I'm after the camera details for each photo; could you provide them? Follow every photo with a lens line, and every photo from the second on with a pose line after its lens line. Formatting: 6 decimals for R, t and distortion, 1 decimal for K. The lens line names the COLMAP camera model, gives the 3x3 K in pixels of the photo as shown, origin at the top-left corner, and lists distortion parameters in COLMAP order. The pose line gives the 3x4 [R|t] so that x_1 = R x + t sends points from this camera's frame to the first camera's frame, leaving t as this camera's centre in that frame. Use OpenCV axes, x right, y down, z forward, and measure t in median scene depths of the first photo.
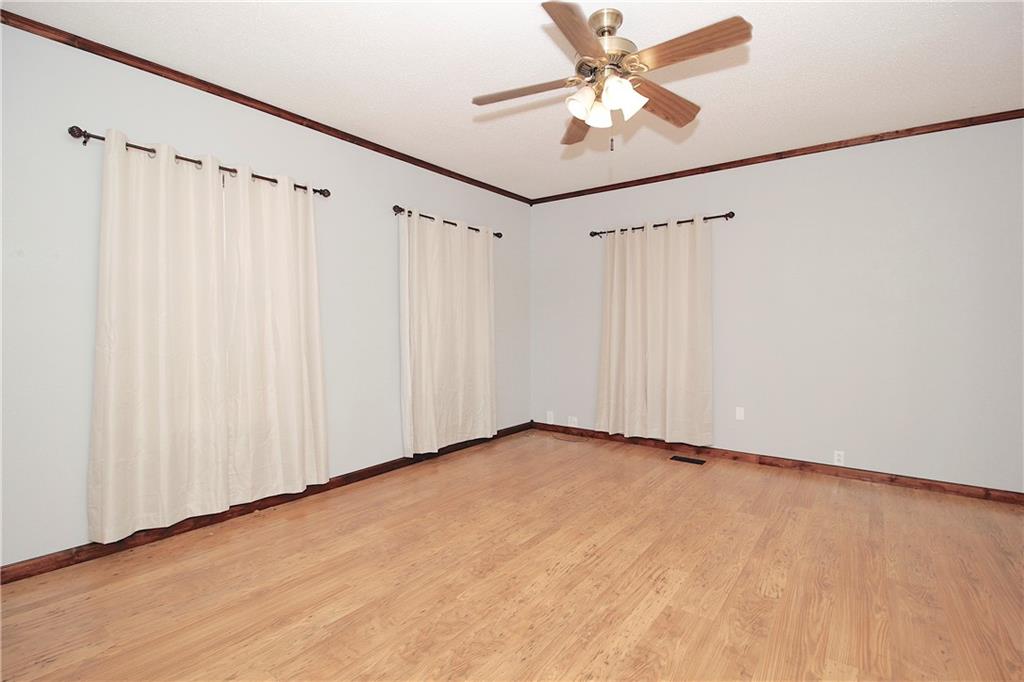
lens RADIAL K [[473.1, 0, 511.5], [0, 473.1, 338.9], [0, 0, 1]] dist [-0.012989, -0.002605]
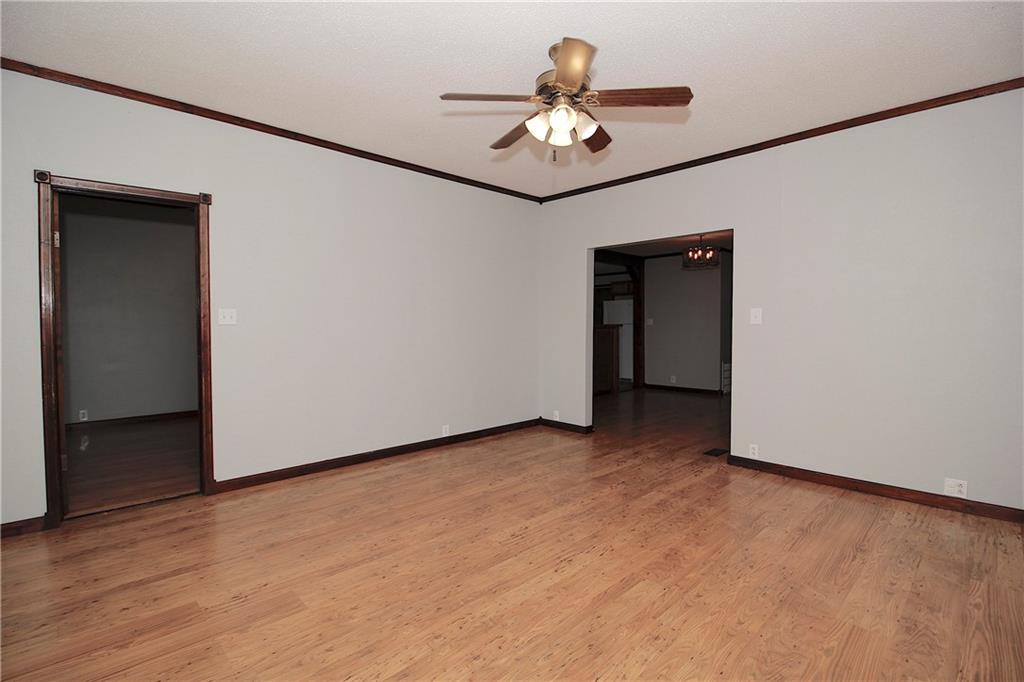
lens RADIAL K [[473.1, 0, 512.8], [0, 473.1, 340.1], [0, 0, 1]] dist [-0.012989, -0.002605]
pose [[-0.988309, -0.004325, 0.152402, 0.134369], [0.003426, 0.998715, 0.050555, -0.041511], [-0.152425, 0.050486, -0.987025, 2.012347]]
